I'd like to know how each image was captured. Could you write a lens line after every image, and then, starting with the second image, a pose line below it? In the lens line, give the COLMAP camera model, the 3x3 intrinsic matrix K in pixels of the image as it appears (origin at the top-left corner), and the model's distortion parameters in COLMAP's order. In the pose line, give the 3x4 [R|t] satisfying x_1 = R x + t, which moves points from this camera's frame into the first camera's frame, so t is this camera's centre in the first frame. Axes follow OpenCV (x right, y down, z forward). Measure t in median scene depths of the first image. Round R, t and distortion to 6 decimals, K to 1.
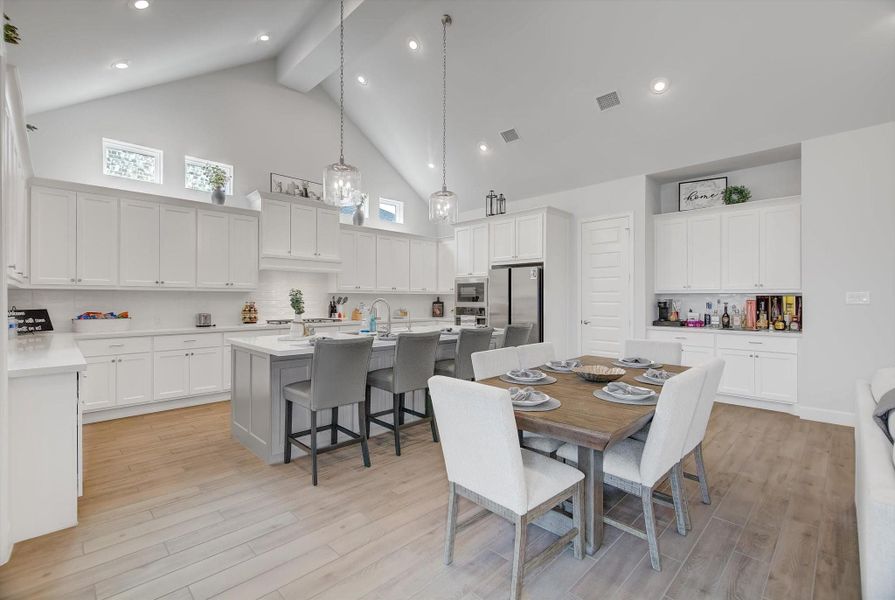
lens RADIAL K [[394.4, 0, 441.1], [0, 394.4, 298.1], [0, 0, 1]] dist [0.001547, -0.002018]
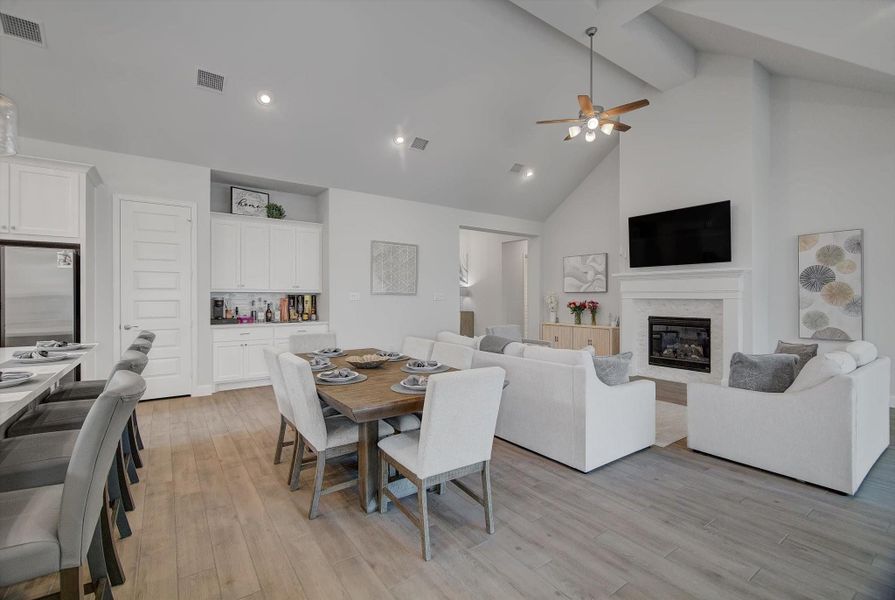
lens RADIAL K [[394.4, 0, 446.0], [0, 394.4, 297.3], [0, 0, 1]] dist [0.001547, -0.002018]
pose [[0.154593, -0.002174, 0.987976, -0.345630], [-0.001556, 0.999996, 0.002444, -0.001433], [-0.987977, -0.001915, 0.154589, 0.281340]]
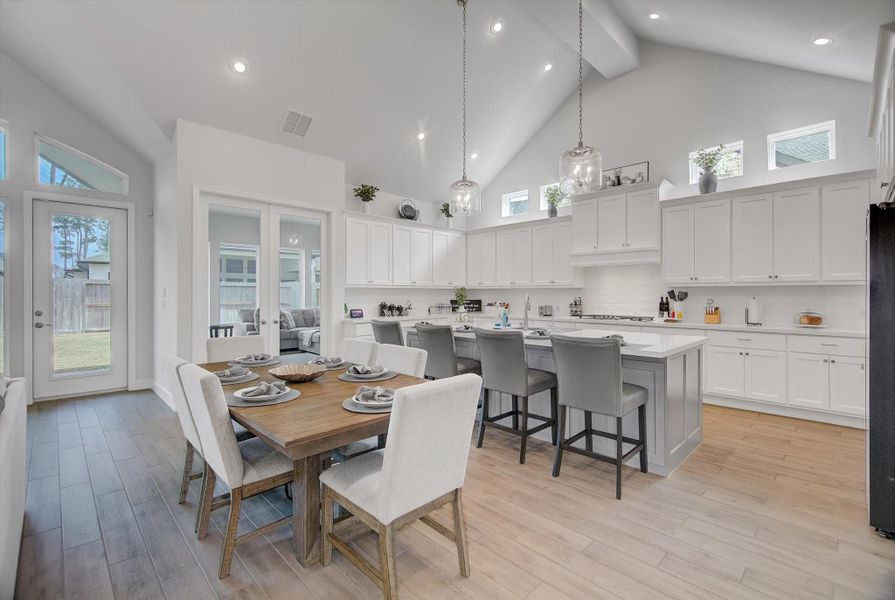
lens RADIAL K [[394.4, 0, 447.1], [0, 394.4, 290.6], [0, 0, 1]] dist [0.001547, -0.002018]
pose [[0.016233, -0.009465, -0.999823, 0.641823], [0.001871, 0.999954, -0.009436, 0.001941], [0.999866, -0.001718, 0.016250, 0.637908]]
